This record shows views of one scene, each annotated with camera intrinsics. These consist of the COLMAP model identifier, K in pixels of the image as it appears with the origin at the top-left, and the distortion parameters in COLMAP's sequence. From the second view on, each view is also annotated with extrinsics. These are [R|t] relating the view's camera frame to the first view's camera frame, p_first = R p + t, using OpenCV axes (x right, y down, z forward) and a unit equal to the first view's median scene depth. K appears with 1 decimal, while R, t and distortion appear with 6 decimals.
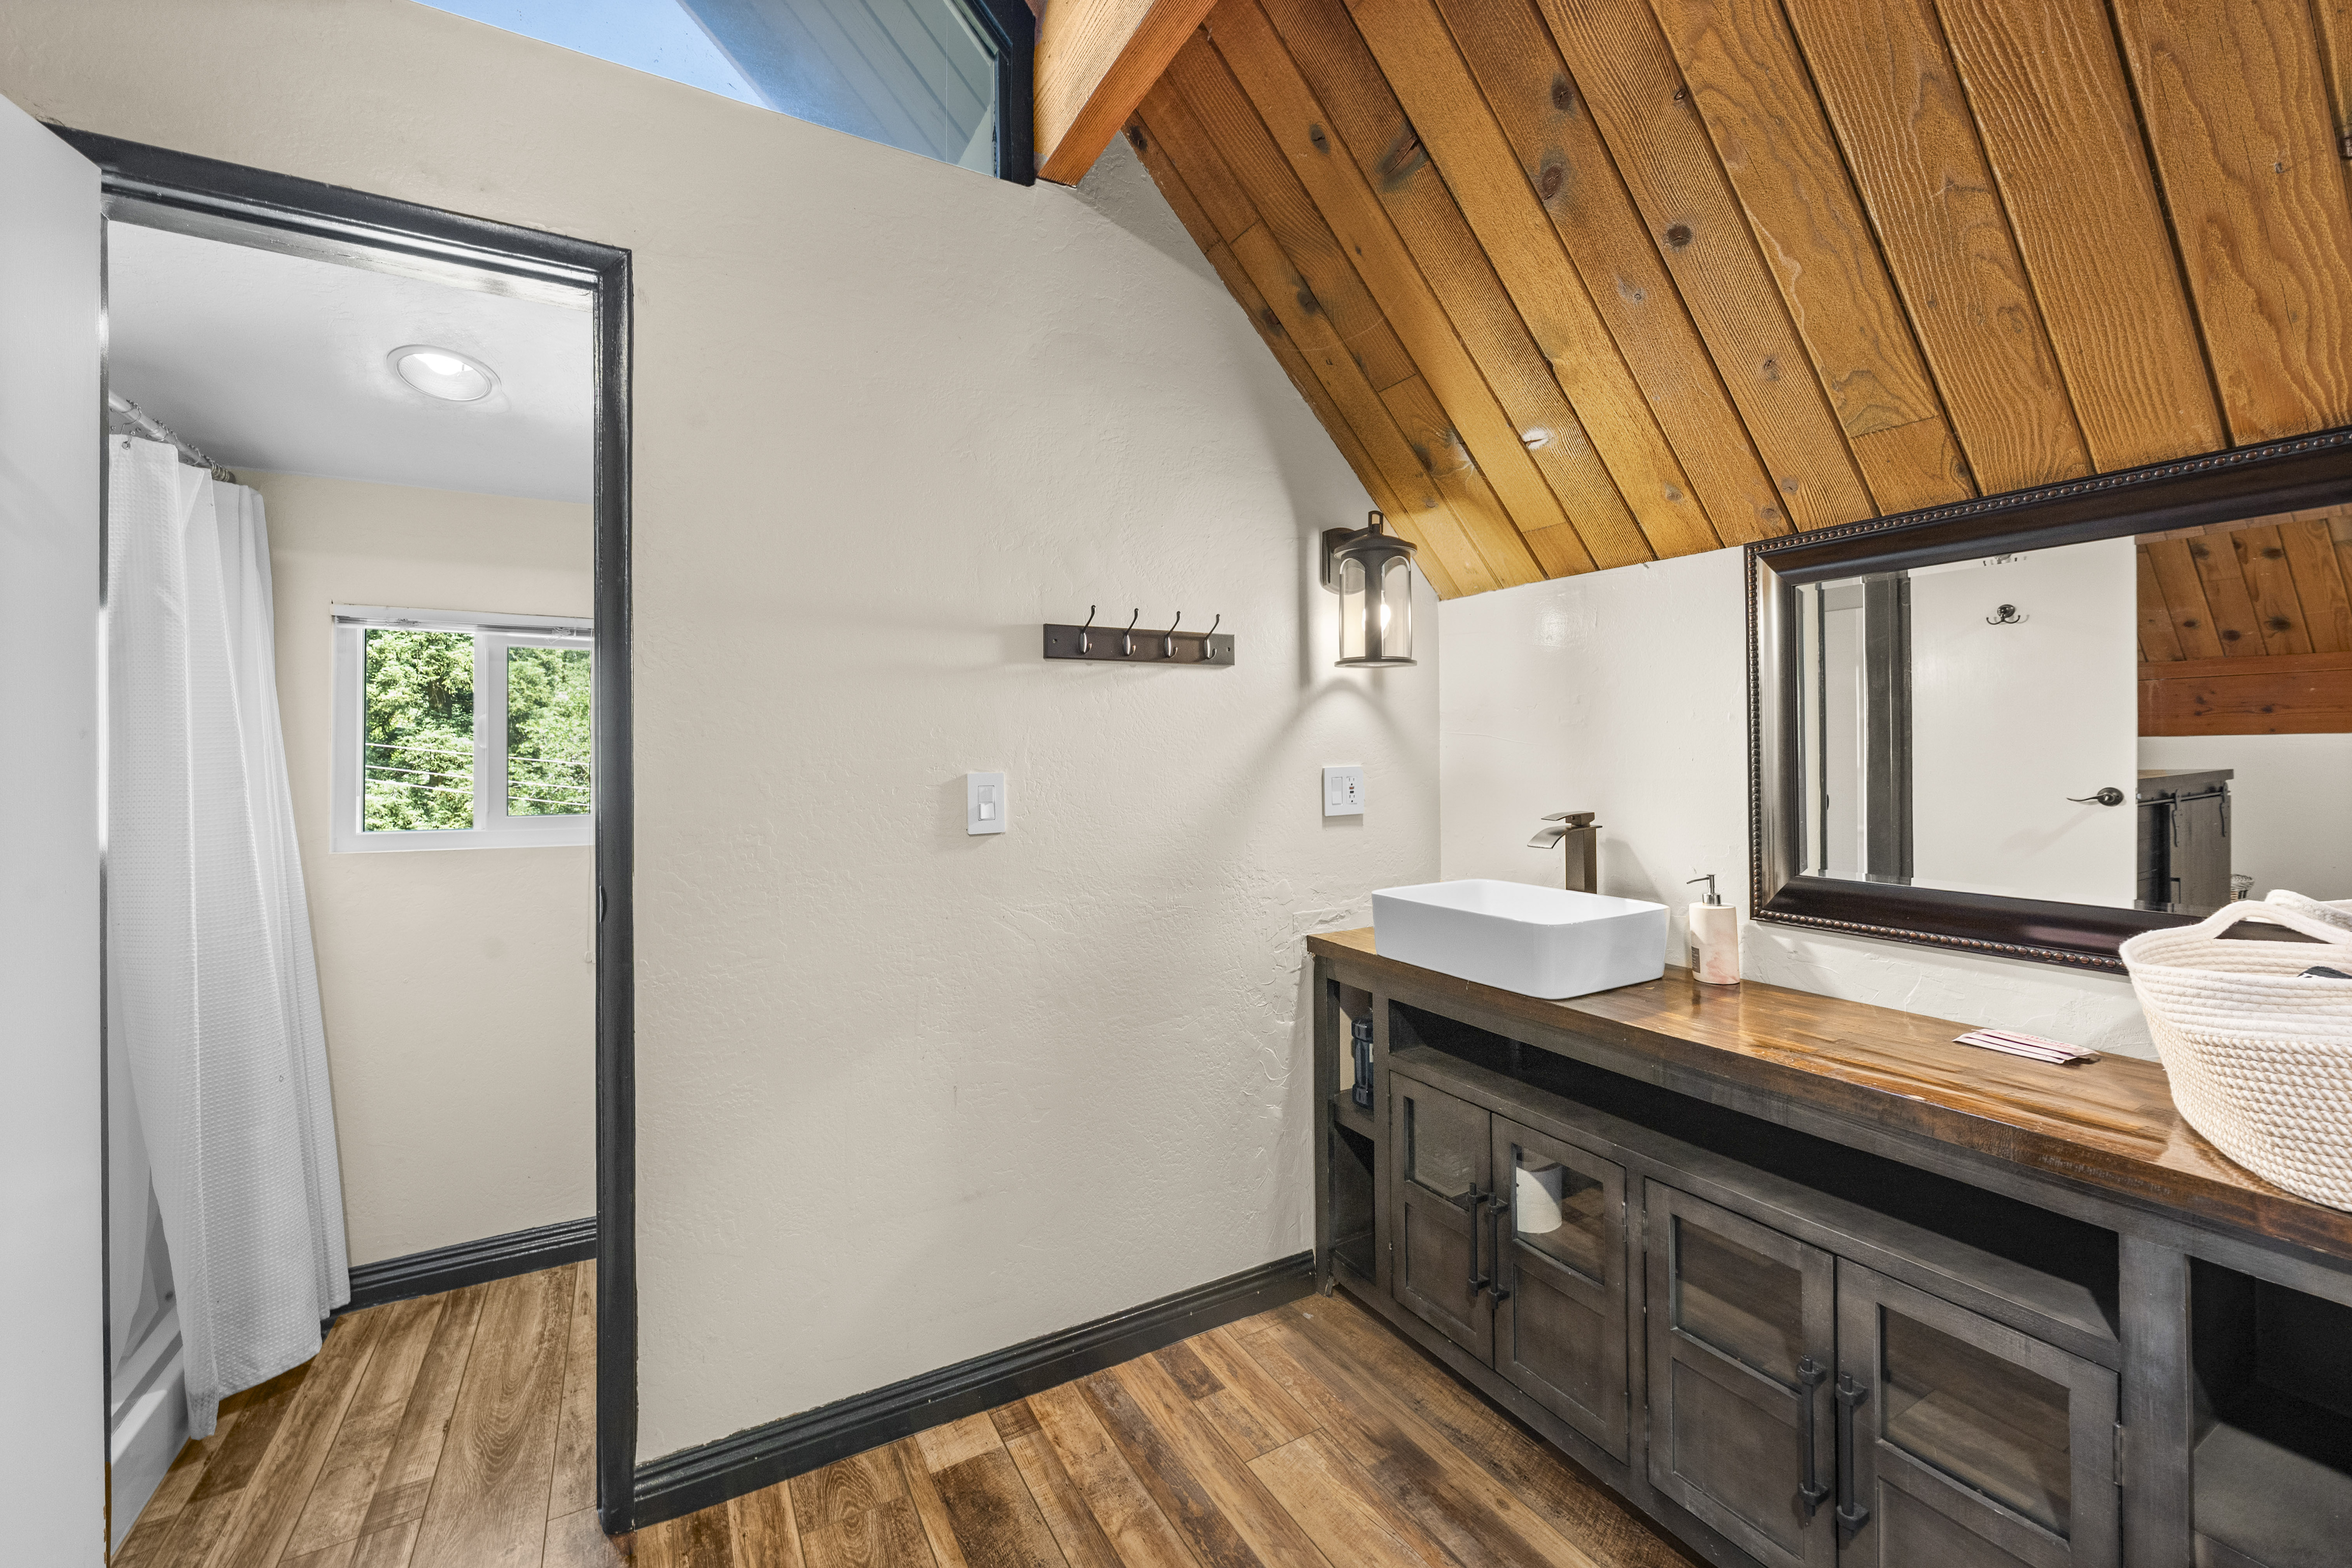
lens RADIAL K [[943.4, 0, 1181.1], [0, 943.4, 727.6], [0, 0, 1]] dist [-0.000380, 0.000121]
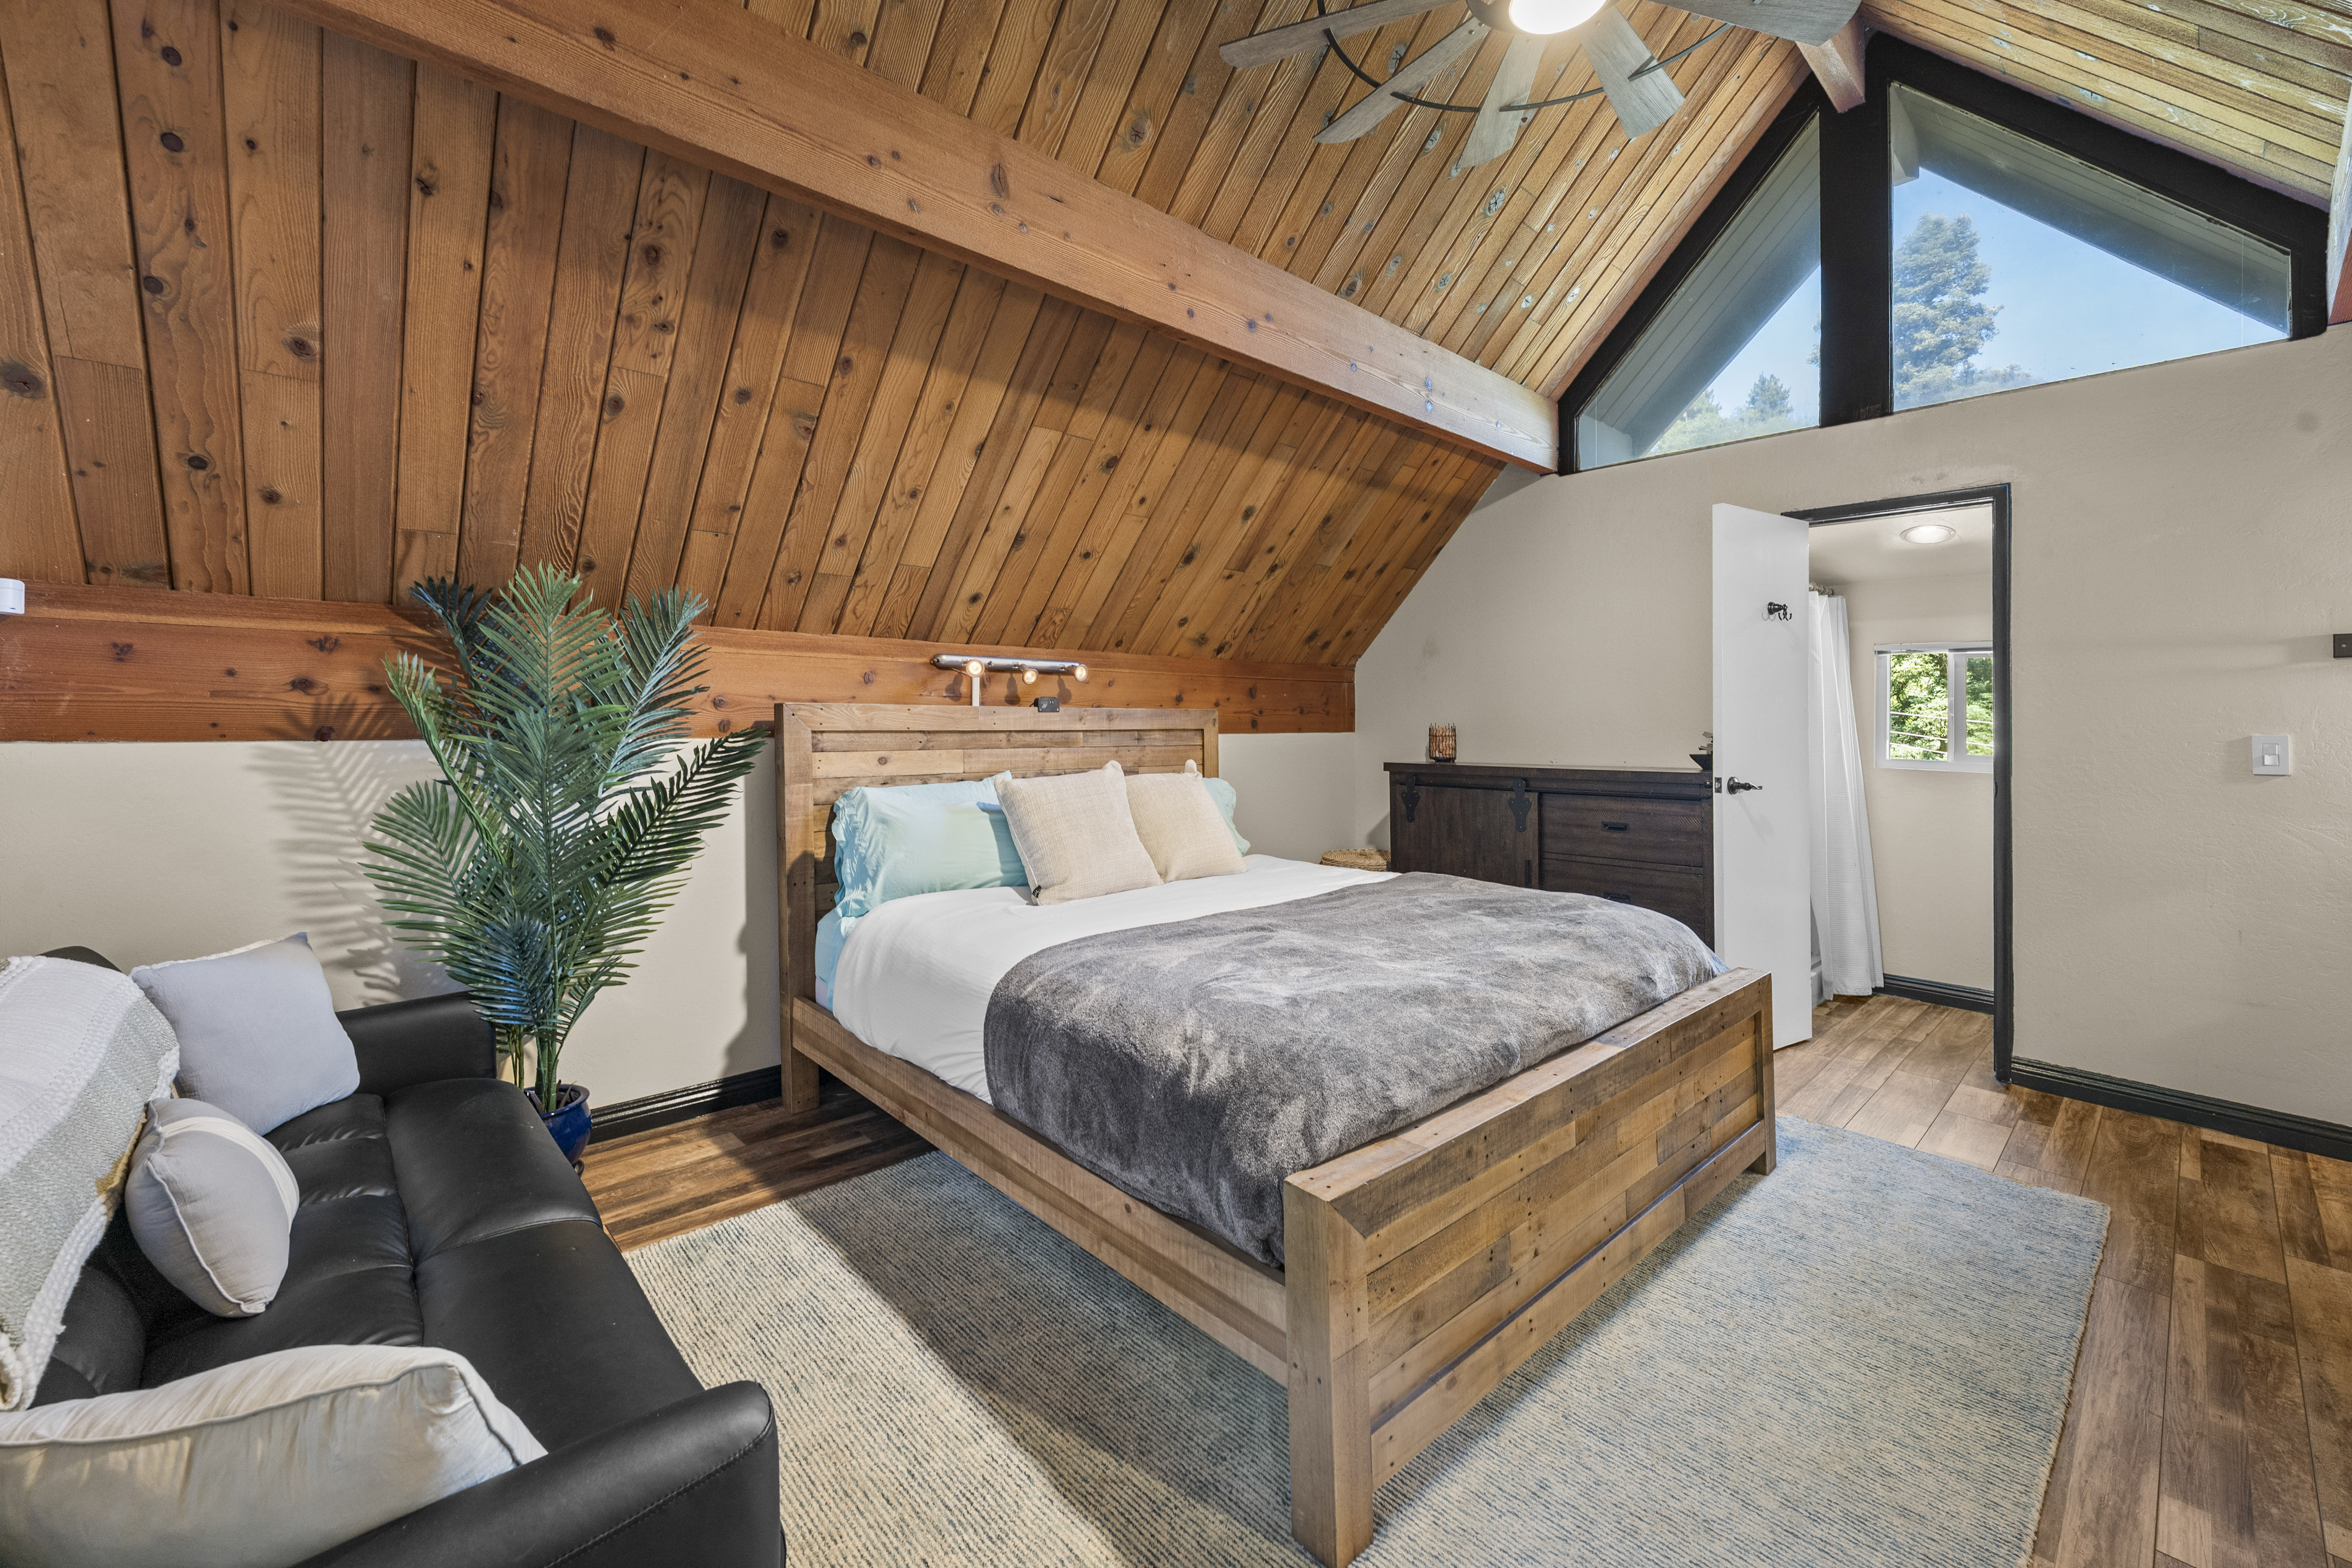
lens RADIAL K [[954.3, 0, 1186.9], [0, 954.3, 720.1], [0, 0, 1]] dist [-0.001258, -0.000005]
pose [[0.226000, 0.013182, -0.974038, 0.848338], [0.012949, 0.999779, 0.016535, -0.023997], [0.974041, -0.016350, 0.225779, -1.005466]]
